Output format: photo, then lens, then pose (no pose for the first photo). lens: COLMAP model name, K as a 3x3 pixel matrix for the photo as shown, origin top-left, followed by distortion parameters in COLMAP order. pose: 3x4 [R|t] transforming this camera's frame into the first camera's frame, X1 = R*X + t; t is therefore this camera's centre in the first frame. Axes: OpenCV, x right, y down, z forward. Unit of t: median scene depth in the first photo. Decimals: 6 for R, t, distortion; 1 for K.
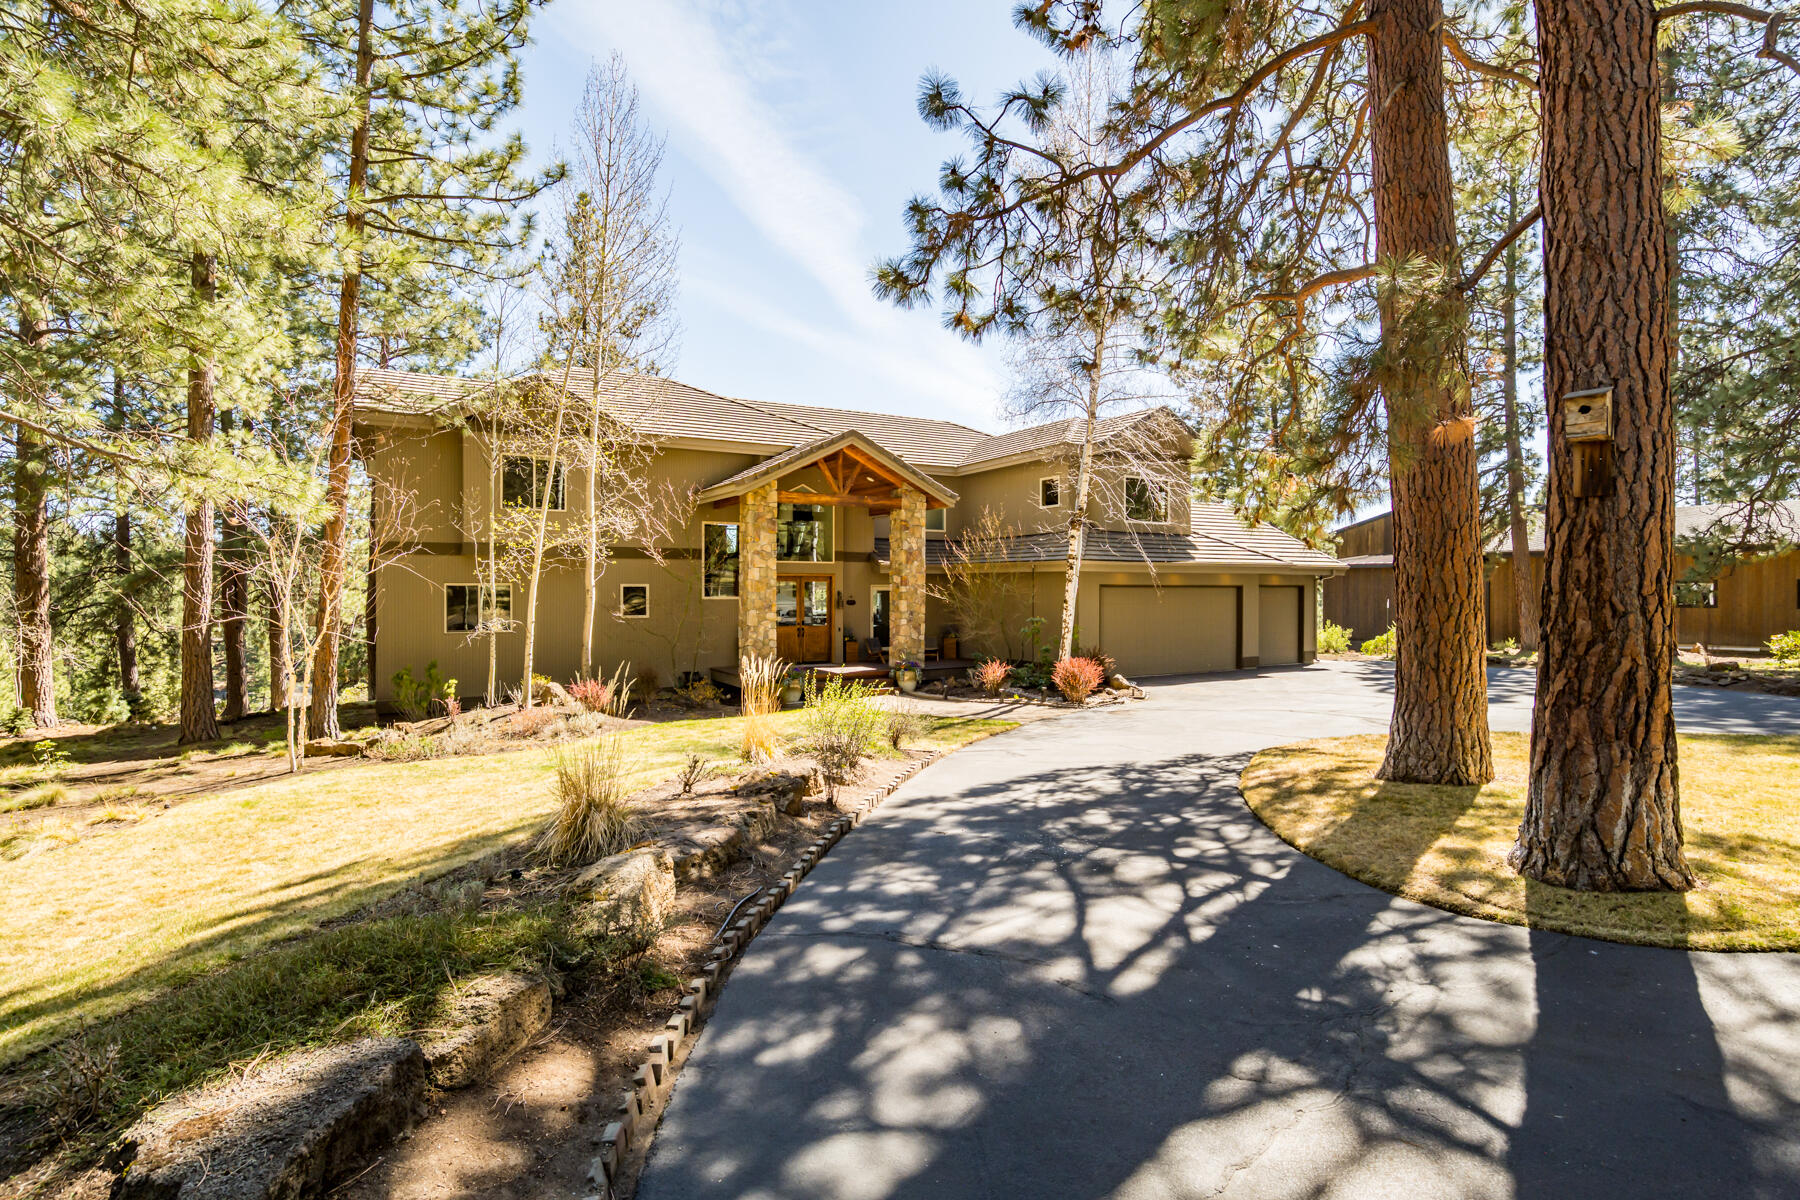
lens RADIAL K [[924.7, 0, 901.9], [0, 924.7, 606.0], [0, 0, 1]] dist [-0.016068, 0.000764]
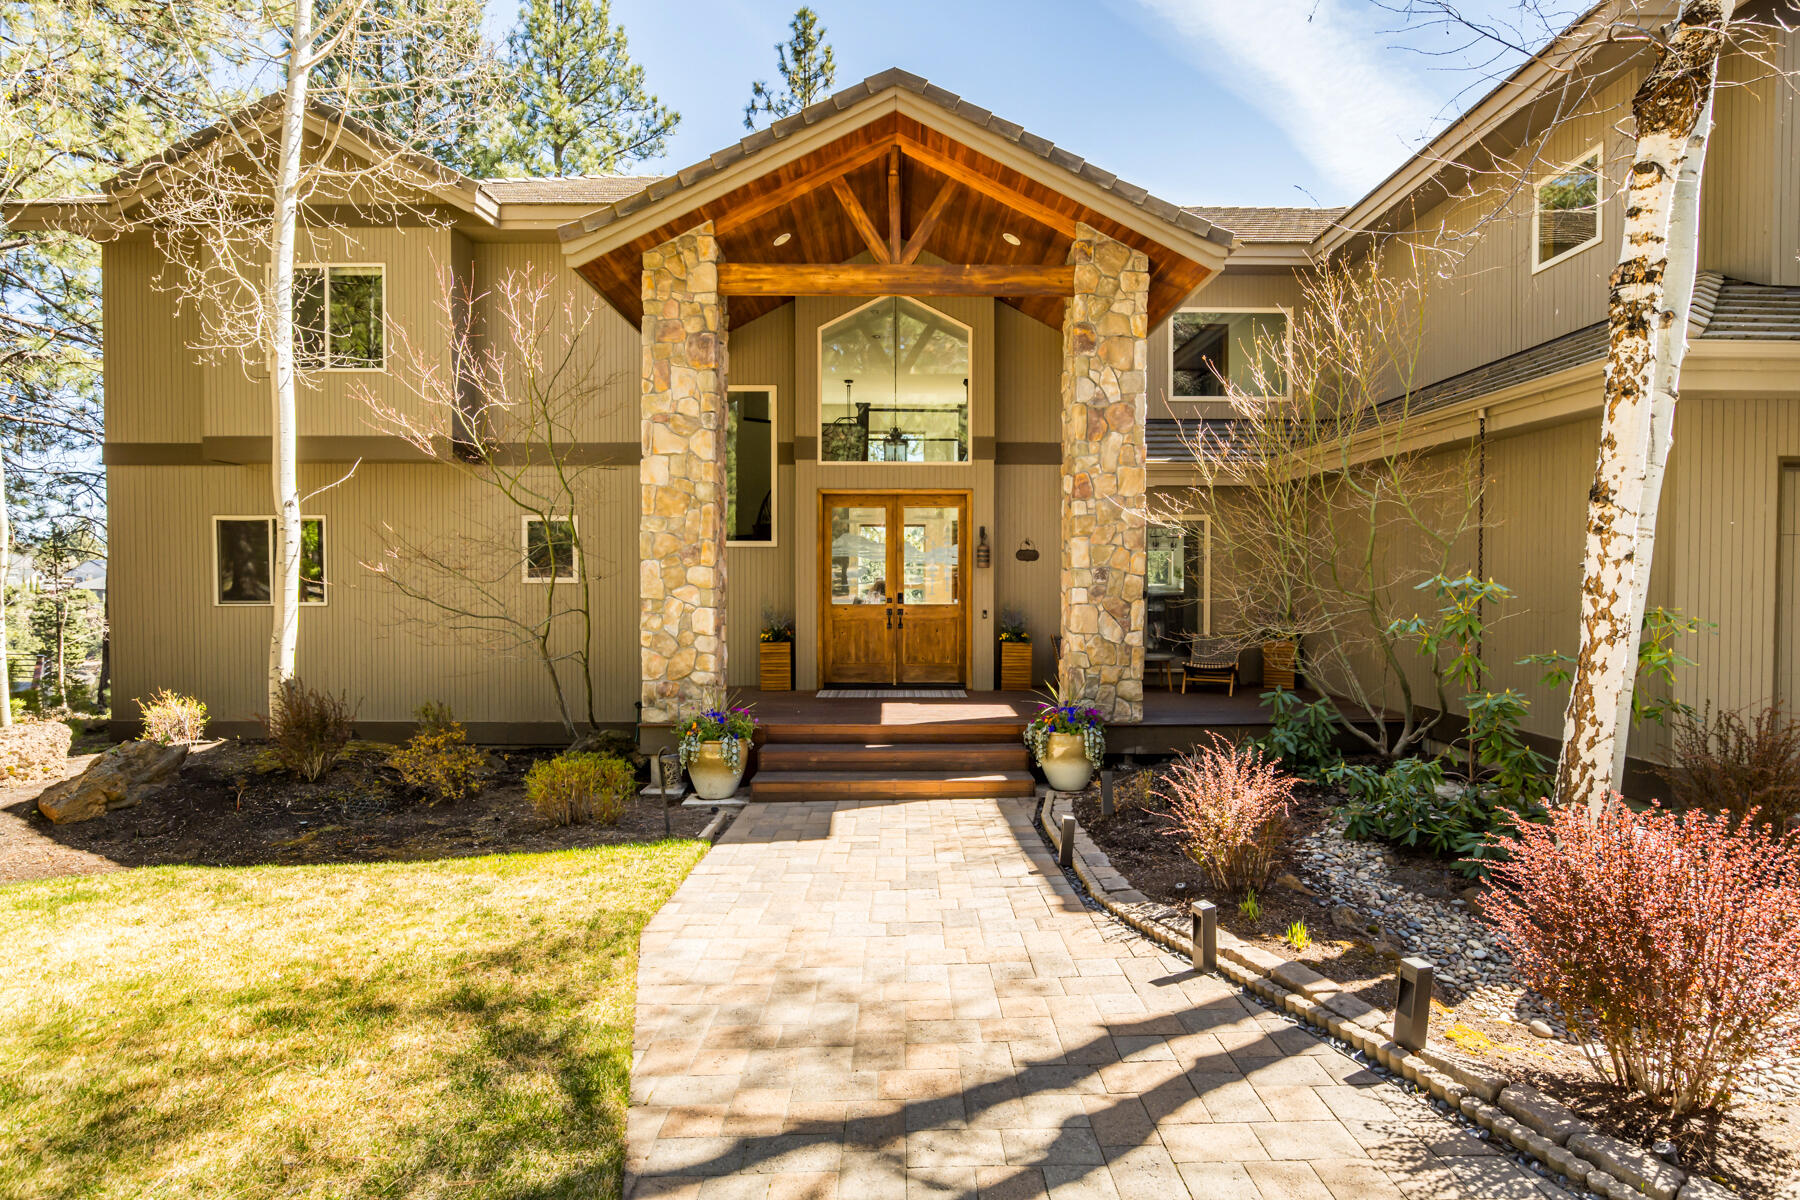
lens RADIAL K [[924.7, 0, 900.6], [0, 924.7, 605.3], [0, 0, 1]] dist [-0.016068, 0.000764]
pose [[0.875852, 0.005719, -0.482546, 0.118904], [0.003683, 0.999821, 0.018534, 0.013708], [0.482566, -0.018011, 0.875674, 0.636992]]
